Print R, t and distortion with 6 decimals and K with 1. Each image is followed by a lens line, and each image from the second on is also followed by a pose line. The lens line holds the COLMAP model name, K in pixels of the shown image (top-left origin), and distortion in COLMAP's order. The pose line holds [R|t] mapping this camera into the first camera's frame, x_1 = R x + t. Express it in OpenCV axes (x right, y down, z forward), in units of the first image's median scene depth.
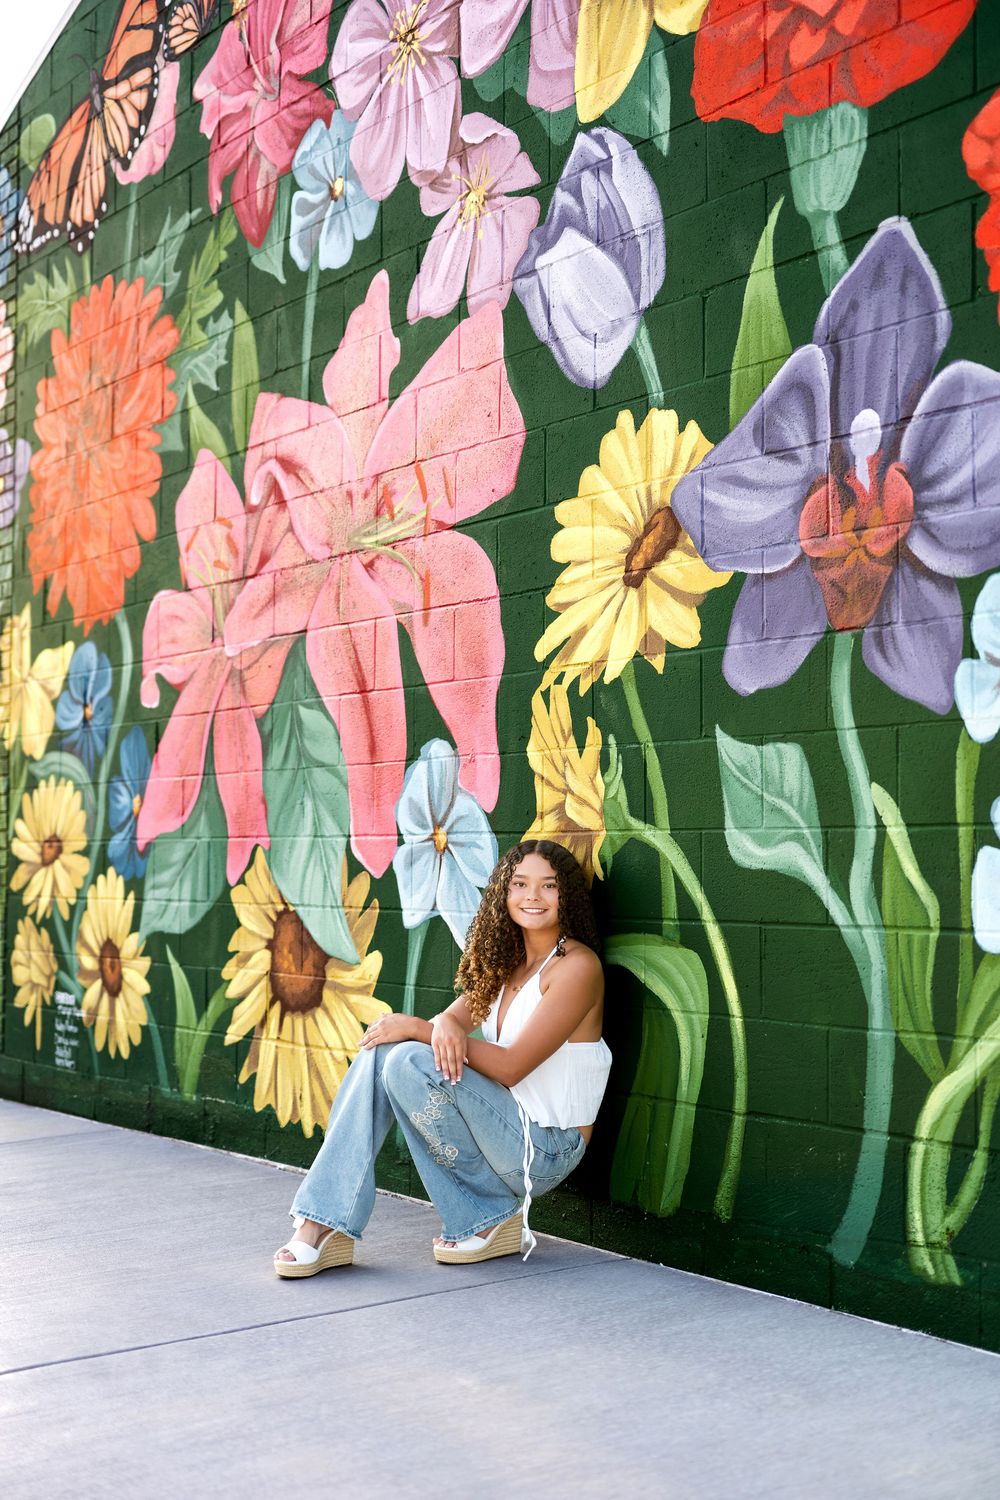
lens RADIAL K [[2124.9, 0, 500.0], [0, 2124.9, 750.0], [0, 0, 1]] dist [0.002690, 0.019762]
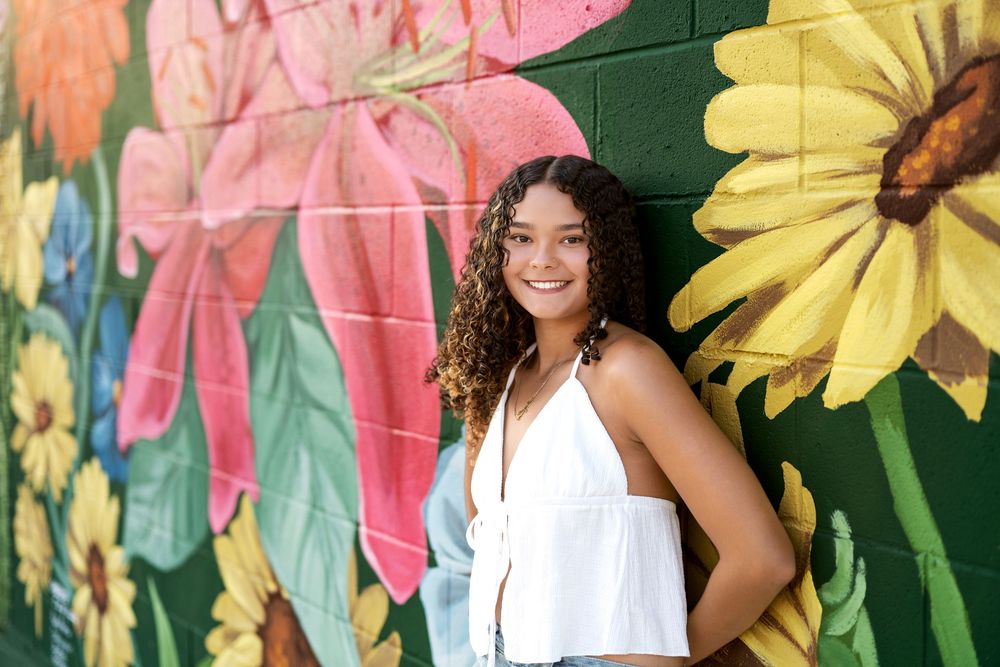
lens RADIAL K [[1082.8, 0, 499.8], [0, 1082.8, 222.3], [0, 0, 1]] dist [-0.004248, -0.004047]
pose [[0.999866, 0.000778, -0.016359, -0.021233], [0.000835, 0.995151, 0.098352, -0.091703], [0.016356, -0.098353, 0.995017, 0.692815]]
